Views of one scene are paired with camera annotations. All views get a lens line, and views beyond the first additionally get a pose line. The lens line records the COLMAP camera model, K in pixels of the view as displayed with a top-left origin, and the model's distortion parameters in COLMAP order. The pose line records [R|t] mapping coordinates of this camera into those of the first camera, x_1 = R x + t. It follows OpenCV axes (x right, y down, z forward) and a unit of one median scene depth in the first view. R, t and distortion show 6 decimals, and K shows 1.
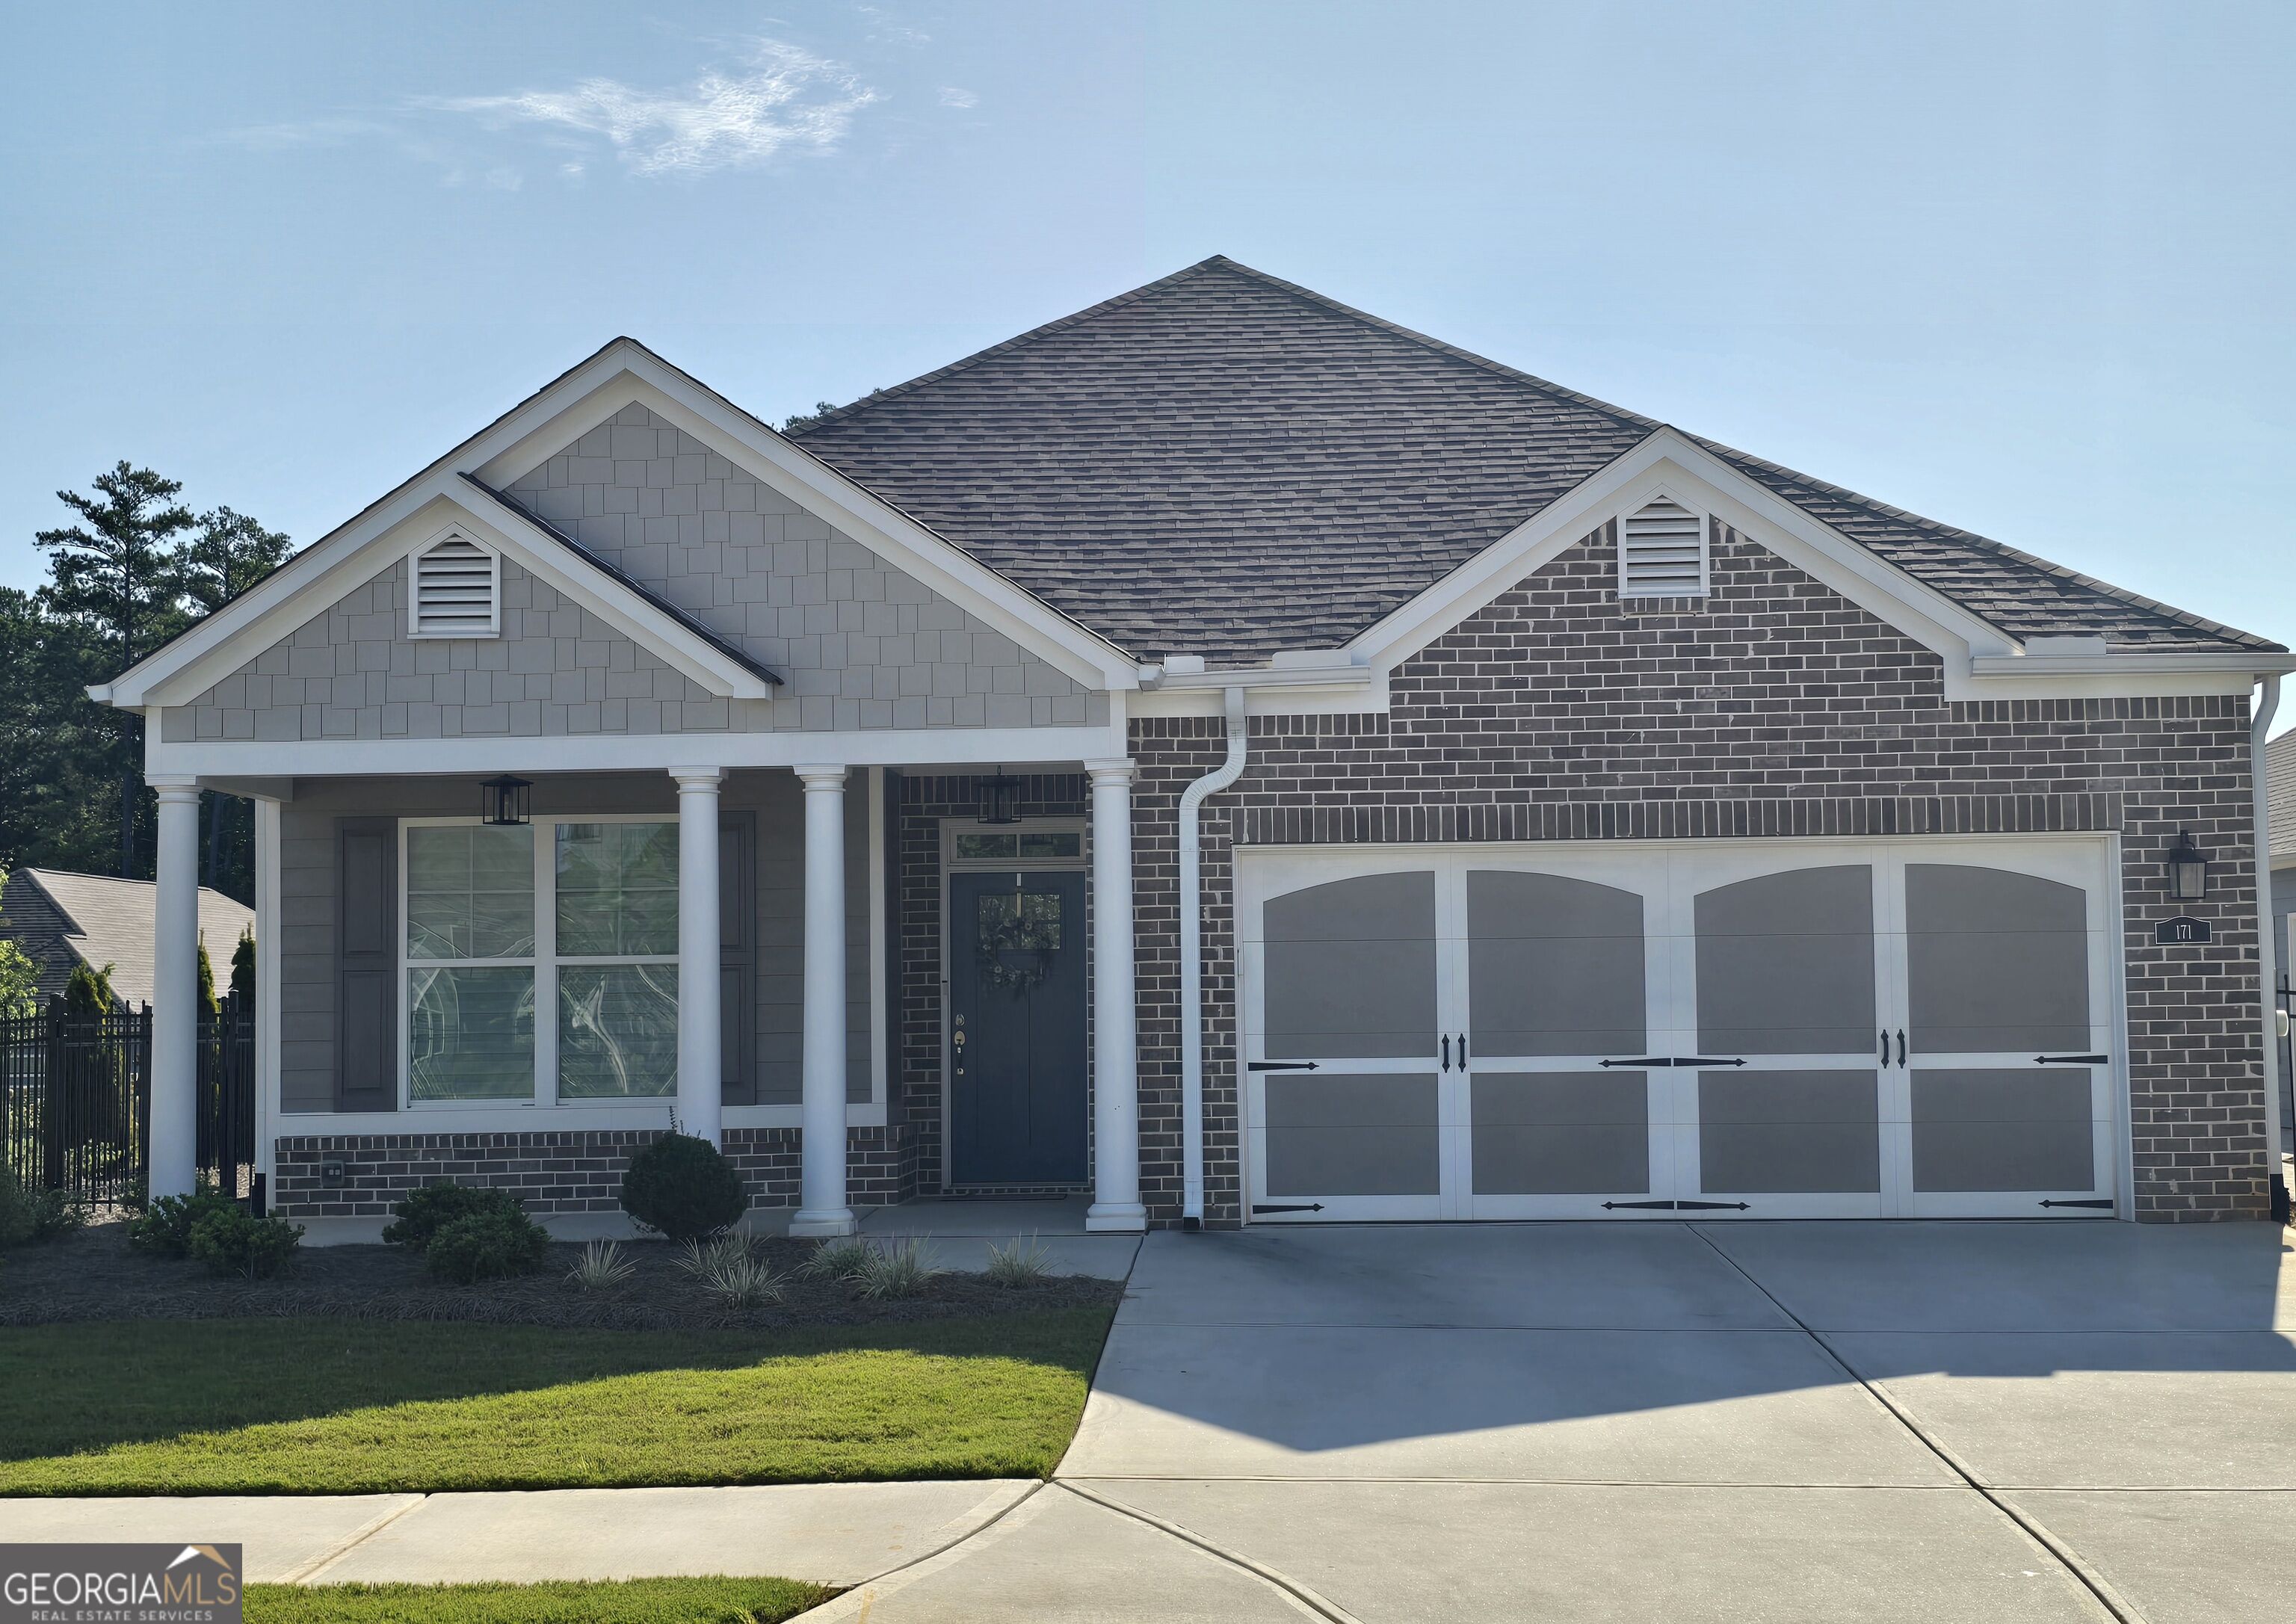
lens RADIAL K [[2869.5, 0, 1150.1], [0, 2869.5, 845.3], [0, 0, 1]] dist [0.238247, -0.870061]
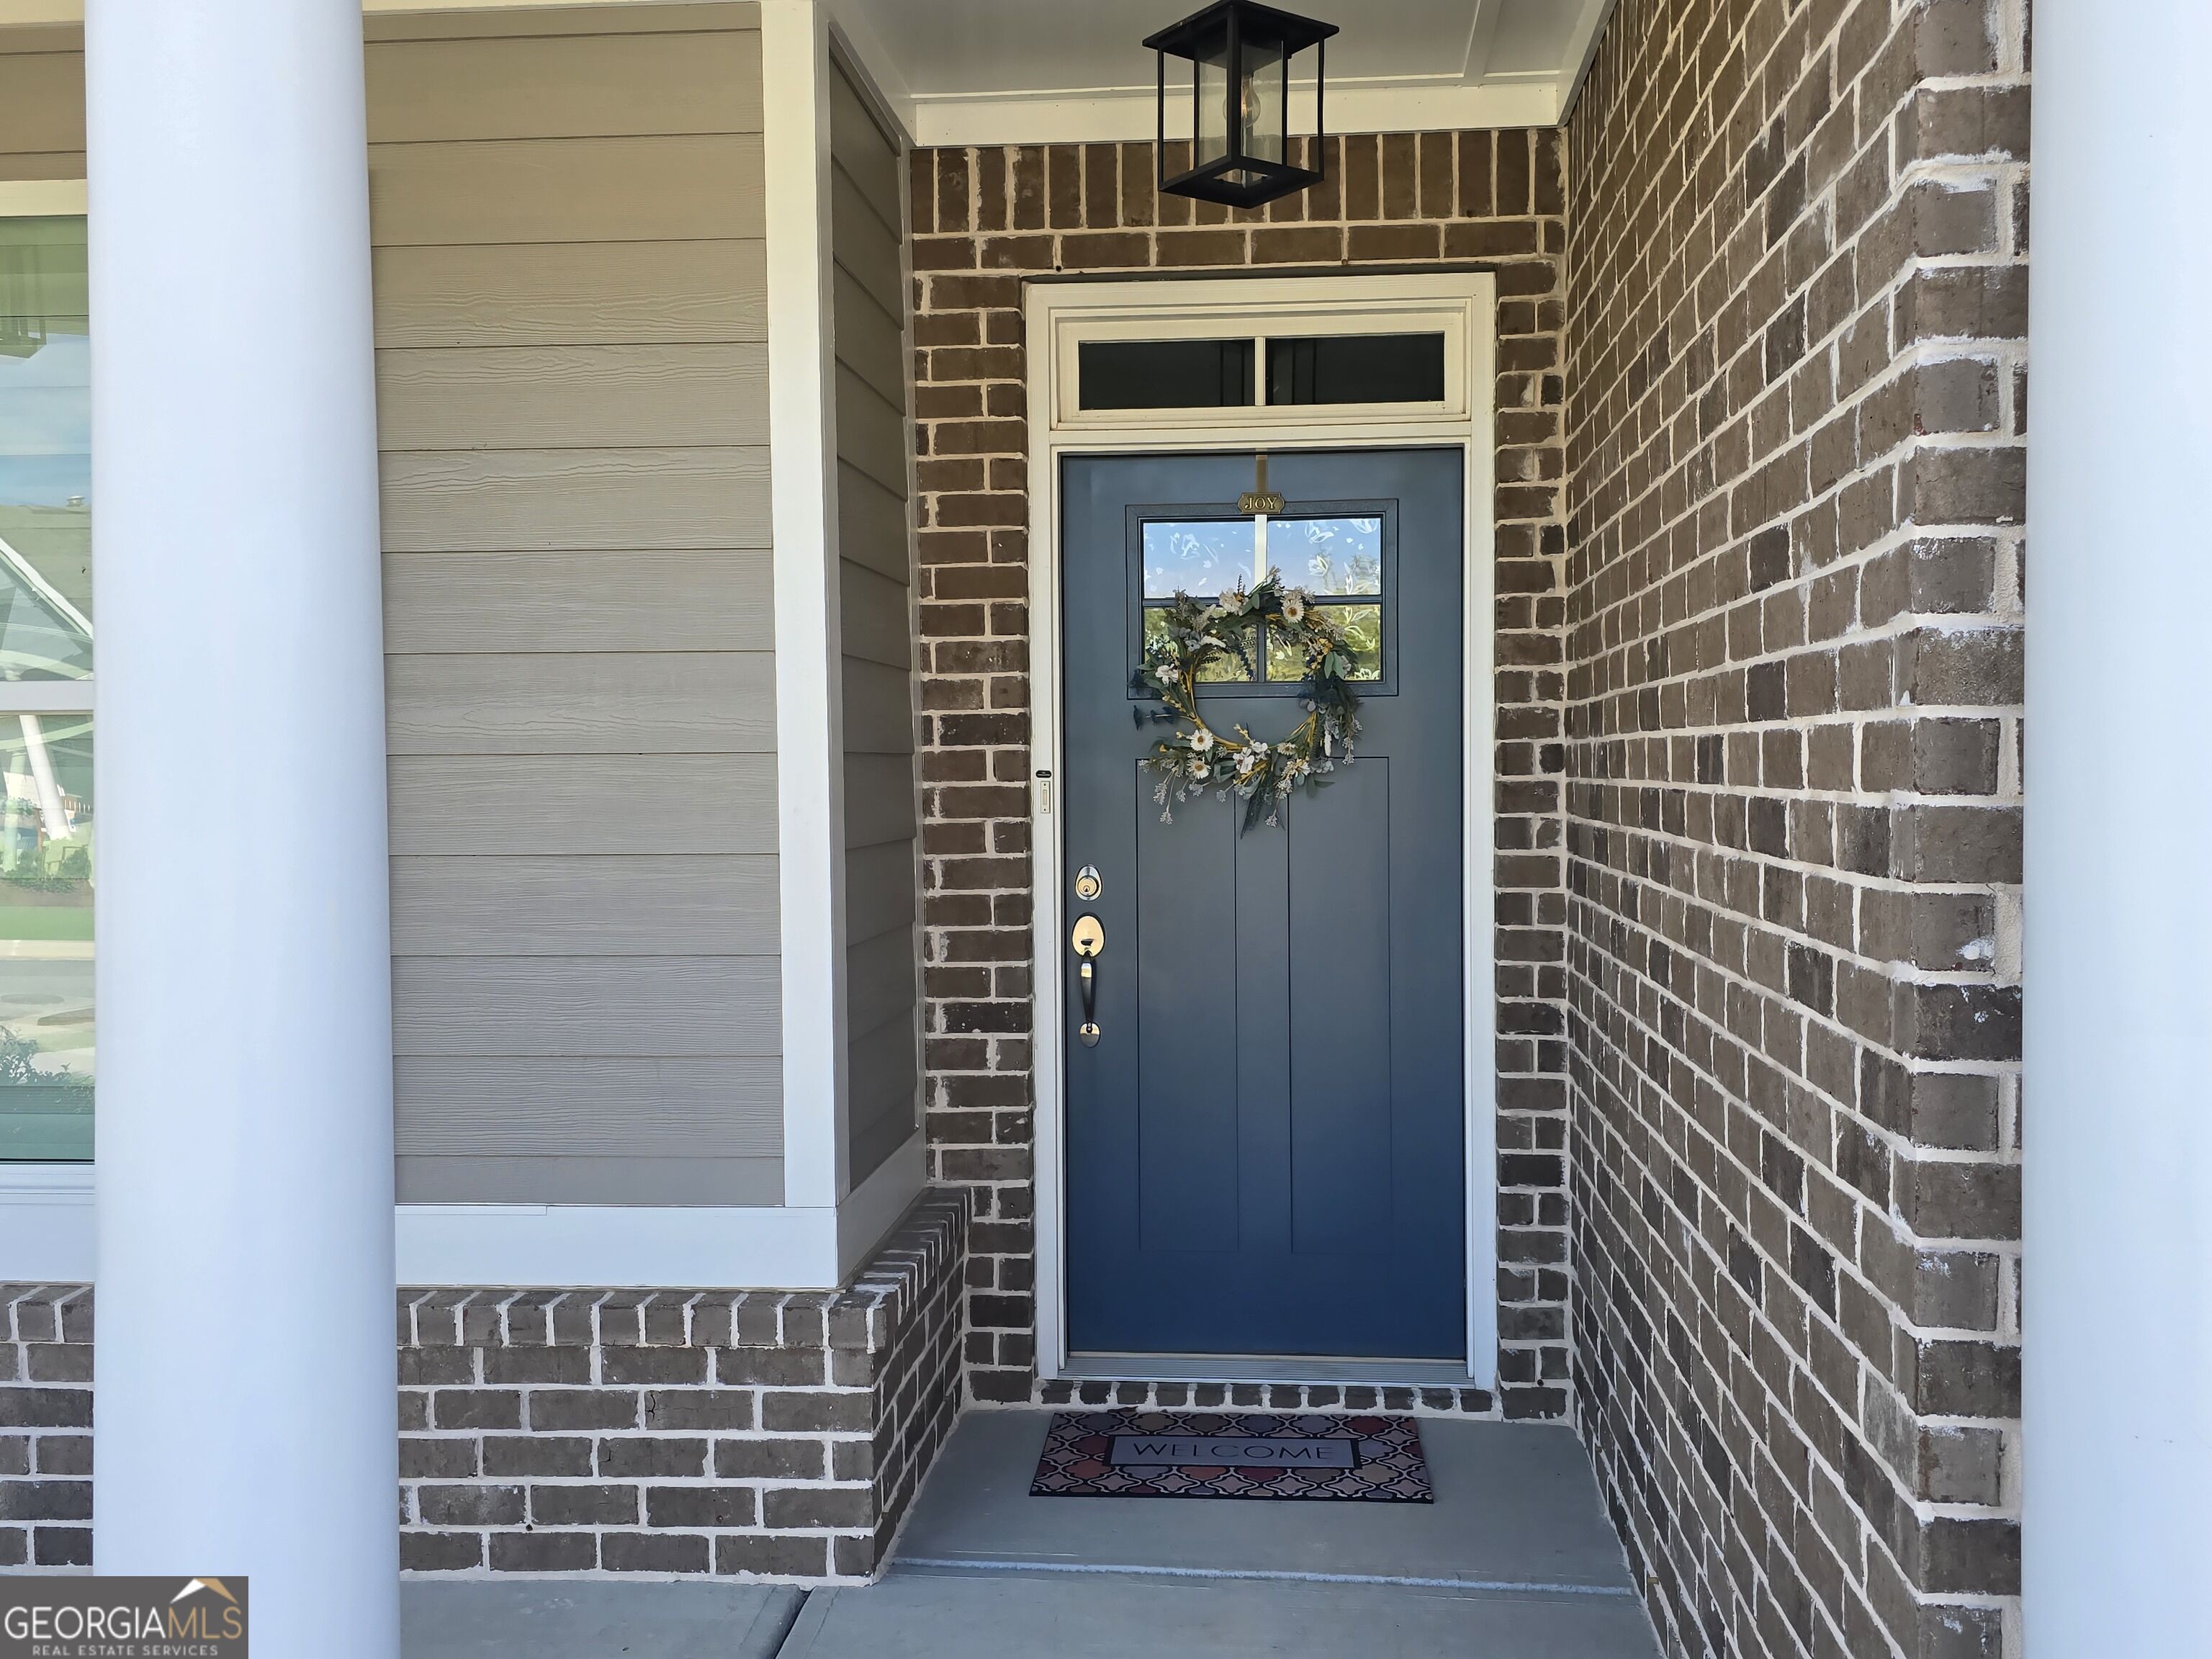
lens RADIAL K [[1958.1, 0, 1106.0], [0, 1958.1, 829.5], [0, 0, 1]] dist [0.117181, -0.000758]
pose [[0.998649, 0.004909, -0.051739, -0.060389], [-0.000368, 0.996171, 0.087427, 0.038991], [0.051970, -0.087290, 0.994826, 0.890397]]
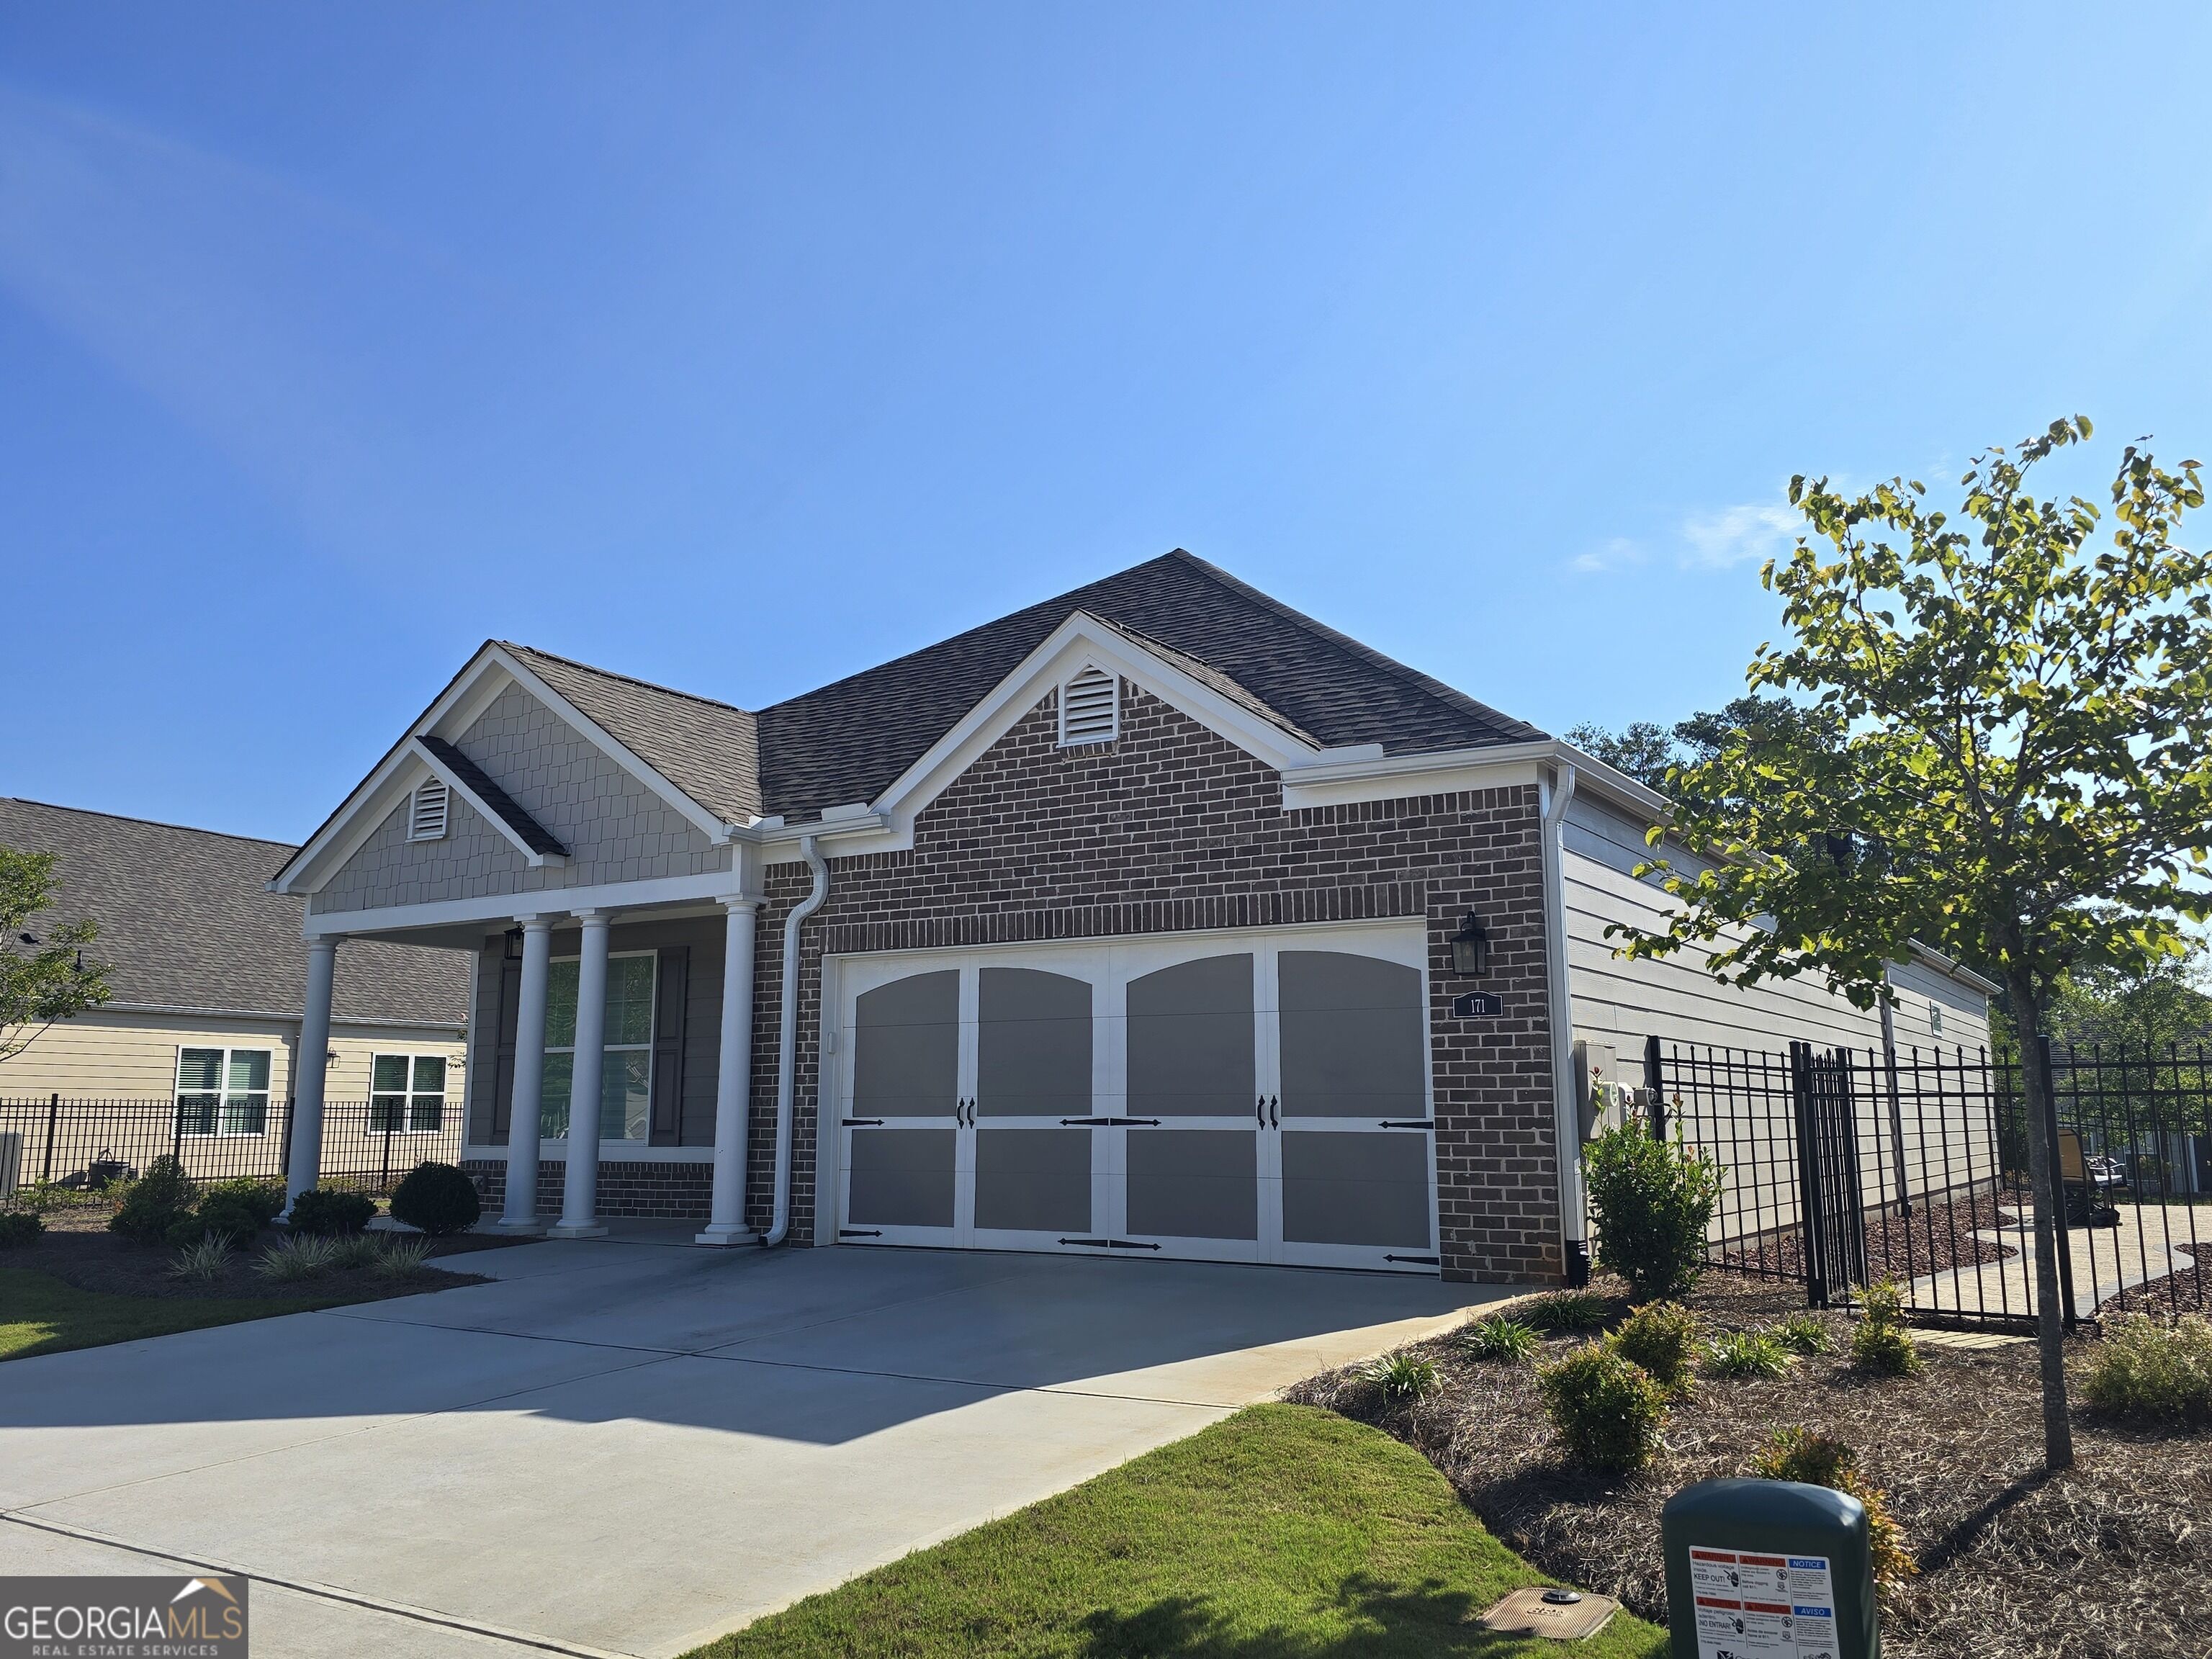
lens RADIAL K [[1687.4, 0, 1115.9], [0, 1687.4, 804.1], [0, 0, 1]] dist [0.094230, -0.001707]
pose [[0.869827, -0.075686, -0.487517, 0.542147], [0.018866, 0.992543, -0.120429, 0.028318], [0.492996, 0.095554, 0.864768, 0.375697]]
